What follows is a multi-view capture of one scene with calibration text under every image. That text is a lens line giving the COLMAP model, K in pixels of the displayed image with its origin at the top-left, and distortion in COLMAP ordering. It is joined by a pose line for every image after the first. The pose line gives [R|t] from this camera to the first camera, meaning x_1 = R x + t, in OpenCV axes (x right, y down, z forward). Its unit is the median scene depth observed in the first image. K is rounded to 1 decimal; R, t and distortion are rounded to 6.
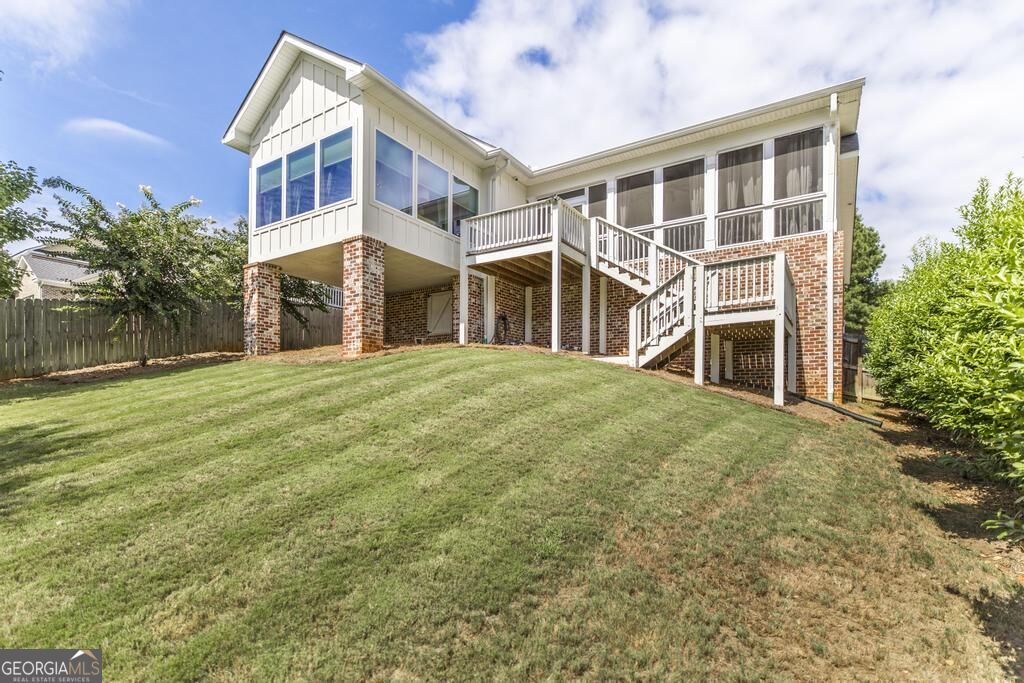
lens RADIAL K [[493.3, 0, 528.7], [0, 493.3, 402.0], [0, 0, 1]] dist [-0.001695, -0.000311]
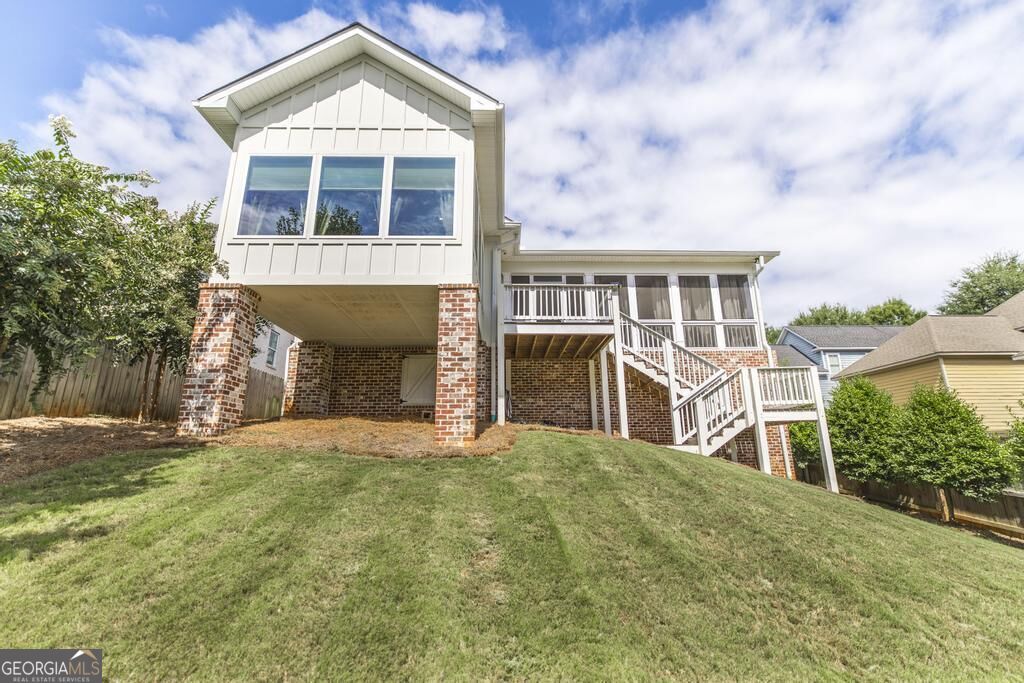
lens RADIAL K [[443.4, 0, 512.1], [0, 443.4, 341.2], [0, 0, 1]] dist [-0.002505, -0.000176]
pose [[0.839589, 0.129696, 0.527512, -0.585055], [0.007234, 0.968325, -0.249590, -0.070263], [-0.543174, 0.213369, 0.812057, 0.381868]]
